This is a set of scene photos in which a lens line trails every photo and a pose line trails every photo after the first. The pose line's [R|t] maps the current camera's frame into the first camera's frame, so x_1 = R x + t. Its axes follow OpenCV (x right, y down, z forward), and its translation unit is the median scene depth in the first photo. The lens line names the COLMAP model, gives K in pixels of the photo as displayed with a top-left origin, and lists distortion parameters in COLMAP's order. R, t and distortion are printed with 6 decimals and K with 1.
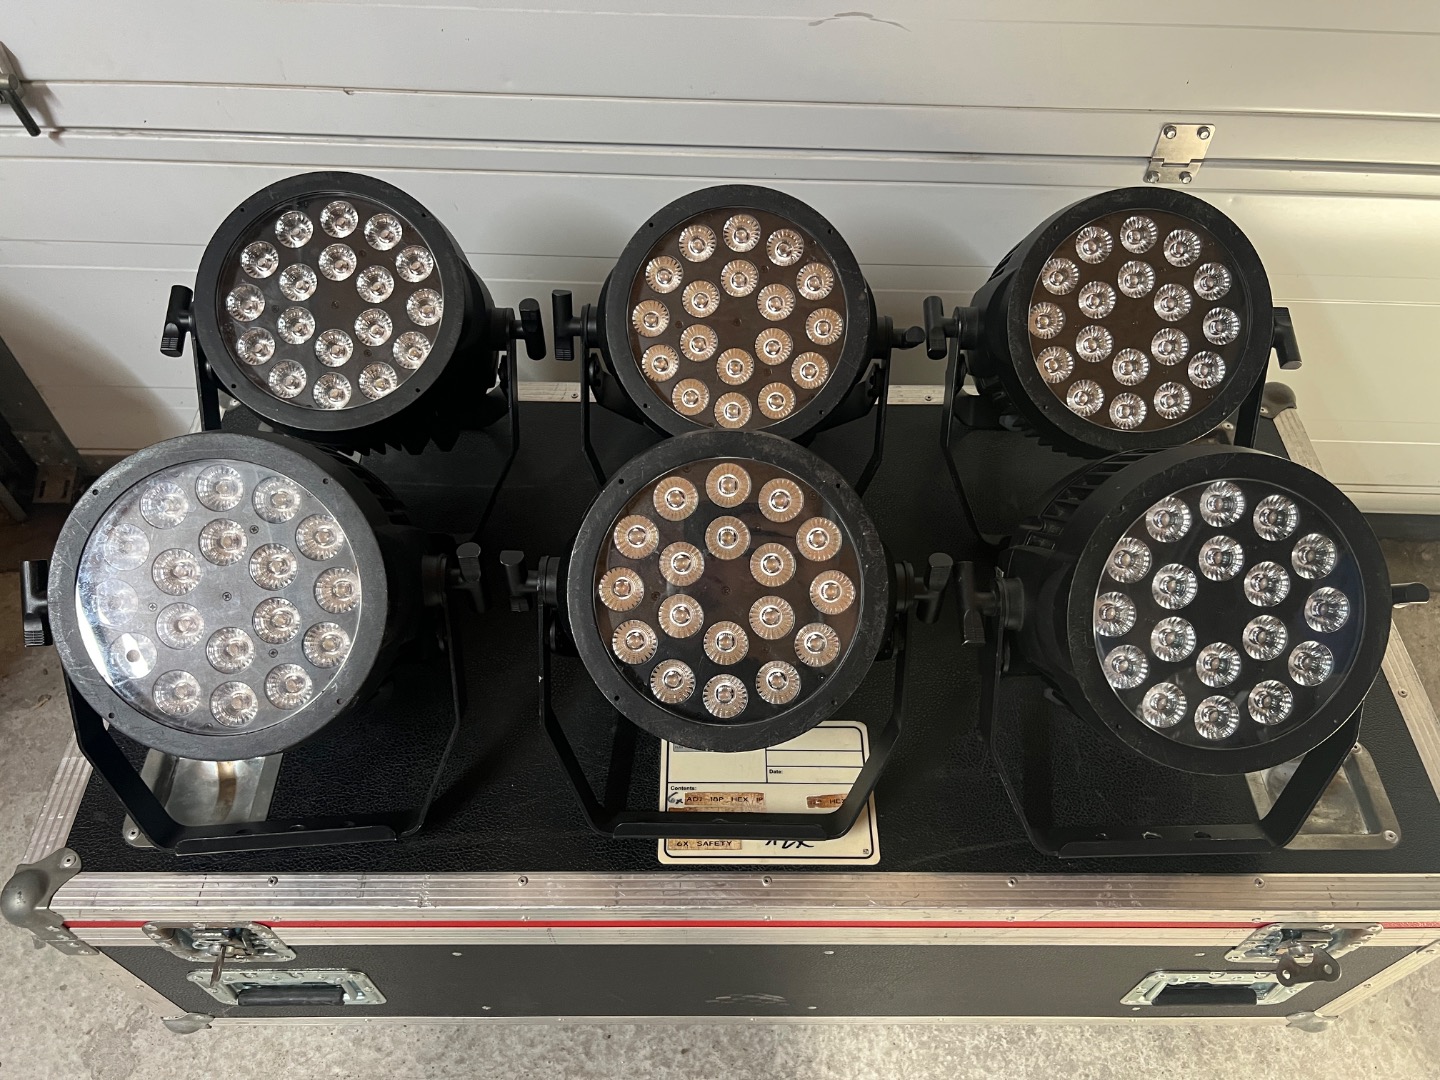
lens RADIAL K [[1125.7, 0, 688.5], [0, 1125.7, 584.9], [0, 0, 1]] dist [0.019061, -0.050713]
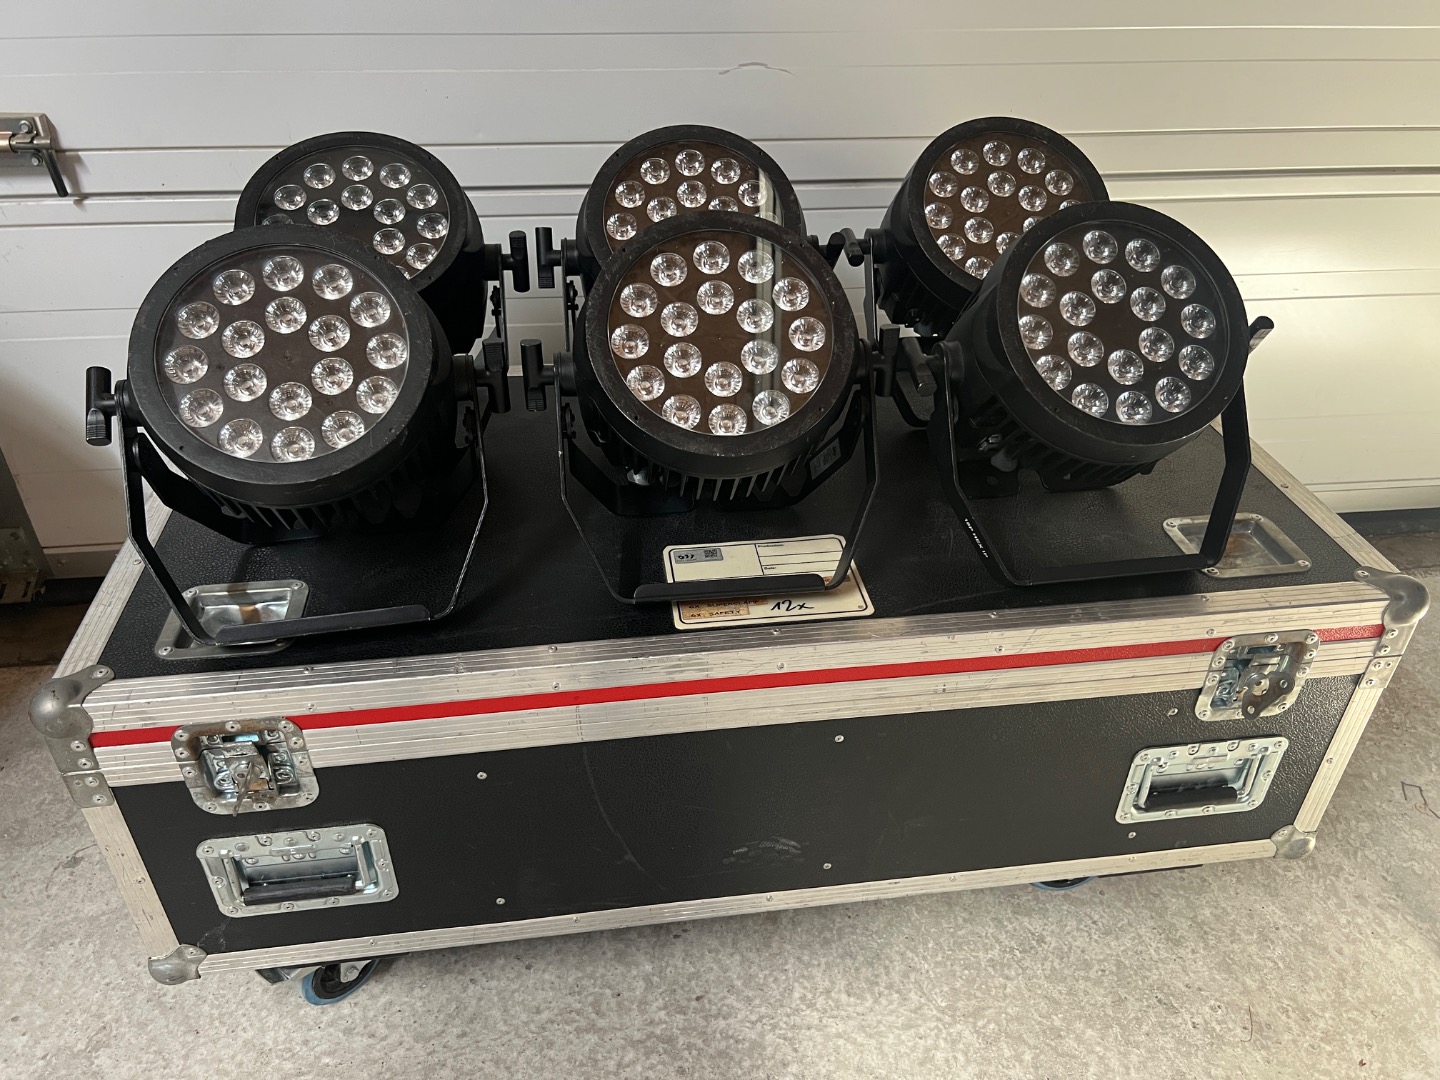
lens RADIAL K [[1125.7, 0, 705.3], [0, 1125.7, 533.2], [0, 0, 1]] dist [0.019061, -0.050713]
pose [[0.991029, -0.071678, 0.112801, -0.084979], [0.104288, 0.942580, -0.317281, 0.377173], [-0.083582, 0.326198, 0.941599, -0.035099]]
